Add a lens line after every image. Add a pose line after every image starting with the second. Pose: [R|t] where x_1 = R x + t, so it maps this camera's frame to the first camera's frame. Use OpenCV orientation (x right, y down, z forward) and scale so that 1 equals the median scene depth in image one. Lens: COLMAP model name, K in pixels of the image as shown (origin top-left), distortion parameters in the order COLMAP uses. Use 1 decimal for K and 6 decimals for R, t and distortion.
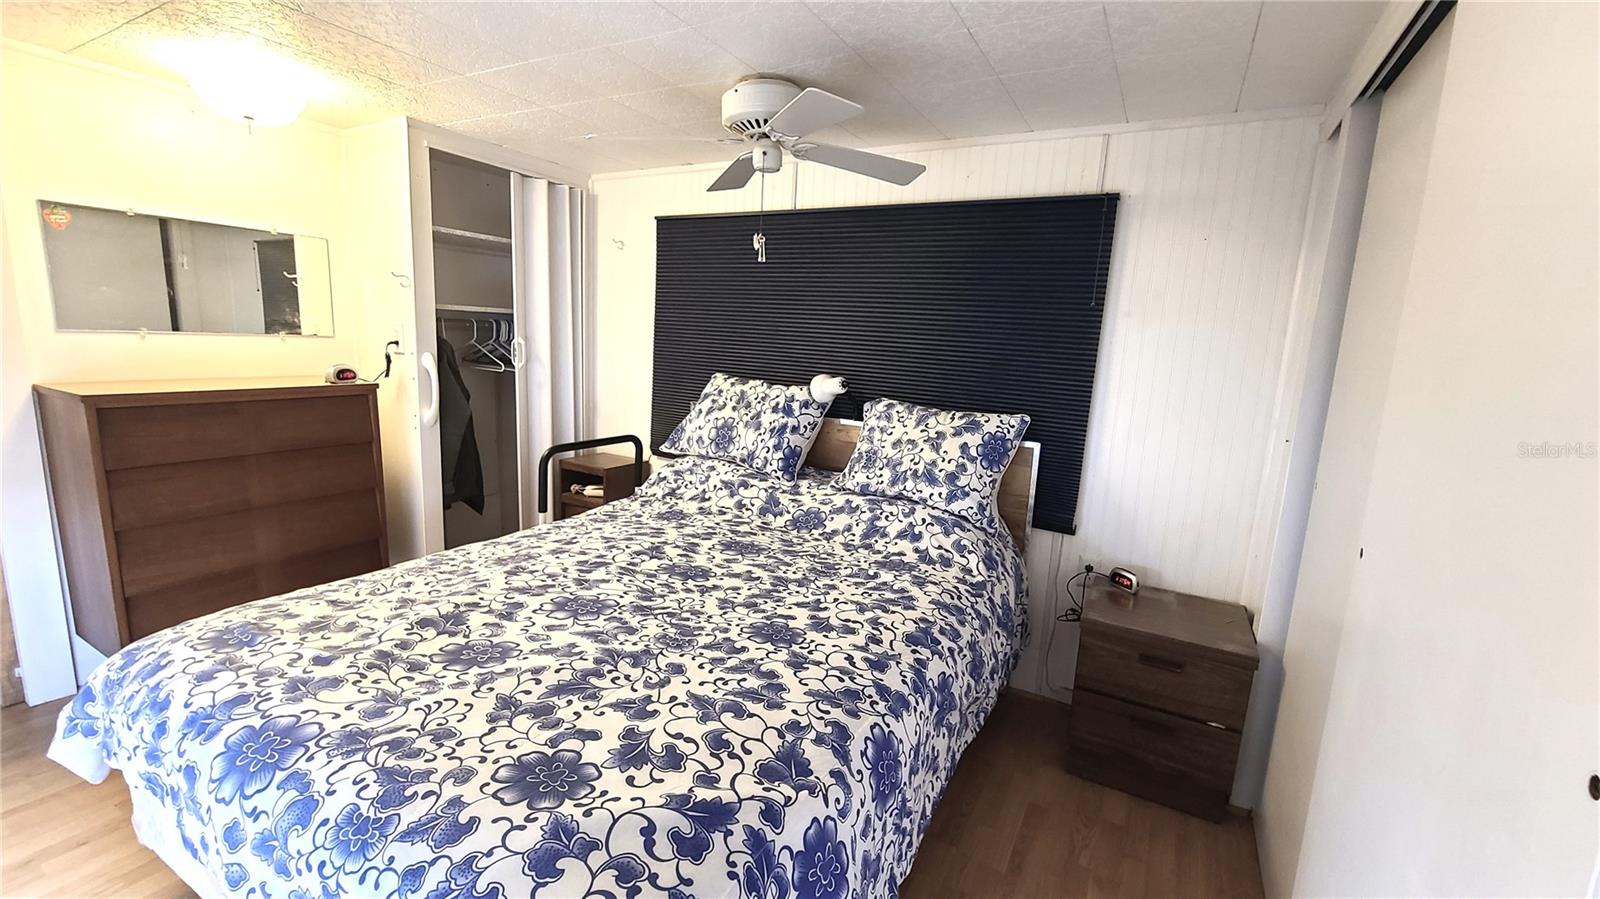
lens RADIAL K [[650.9, 0, 802.5], [0, 650.9, 449.8], [0, 0, 1]] dist [-0.001294, -0.001171]
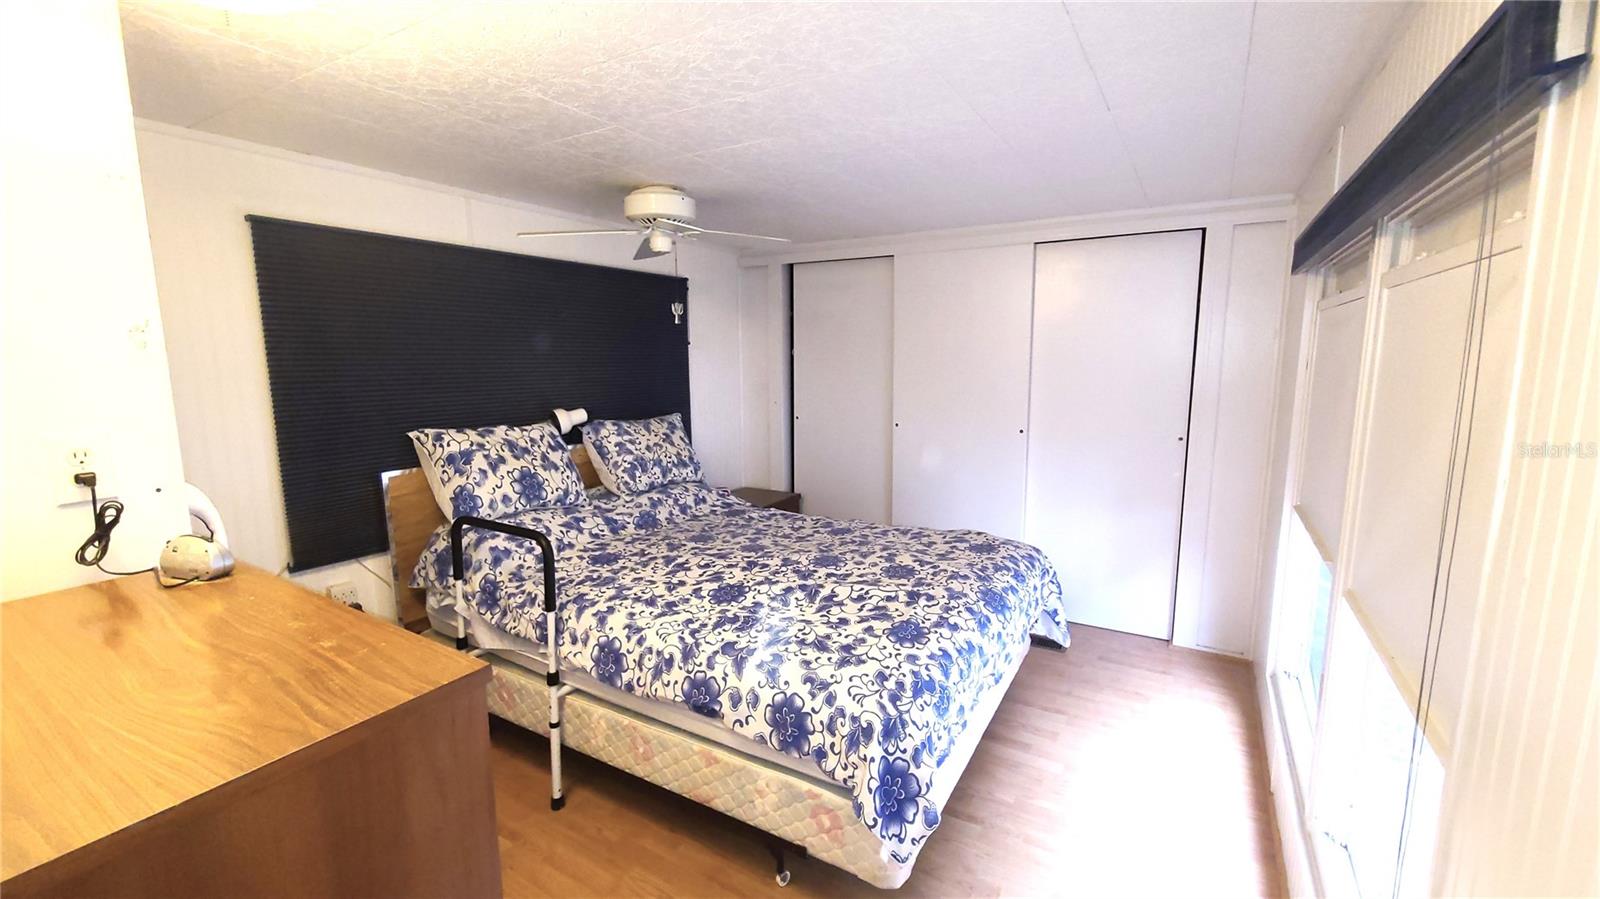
lens RADIAL K [[650.9, 0, 812.8], [0, 650.9, 442.2], [0, 0, 1]] dist [-0.001294, -0.001171]
pose [[0.031992, -0.193260, 0.980626, -1.196157], [0.169961, 0.967890, 0.185206, -0.219497], [-0.984931, 0.160744, 0.063811, 0.580908]]
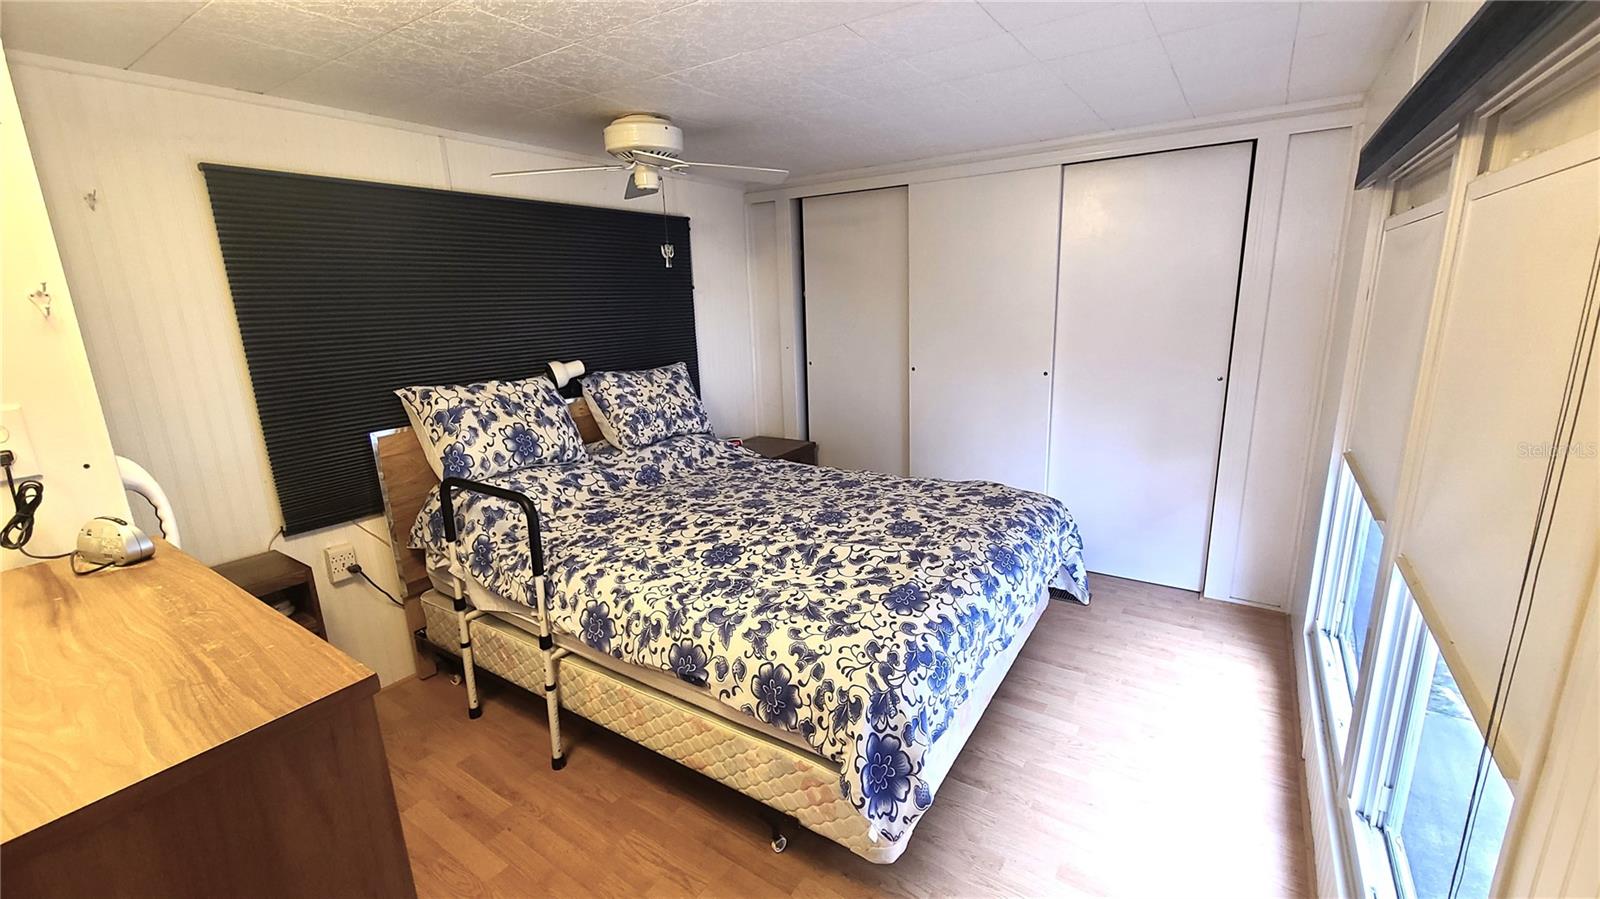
lens RADIAL K [[650.9, 0, 812.8], [0, 650.9, 443.3], [0, 0, 1]] dist [-0.001294, -0.001171]
pose [[0.076685, -0.281919, 0.956369, -1.128355], [0.198946, 0.944231, 0.262389, -0.210329], [-0.977005, 0.170145, 0.128496, 0.534856]]
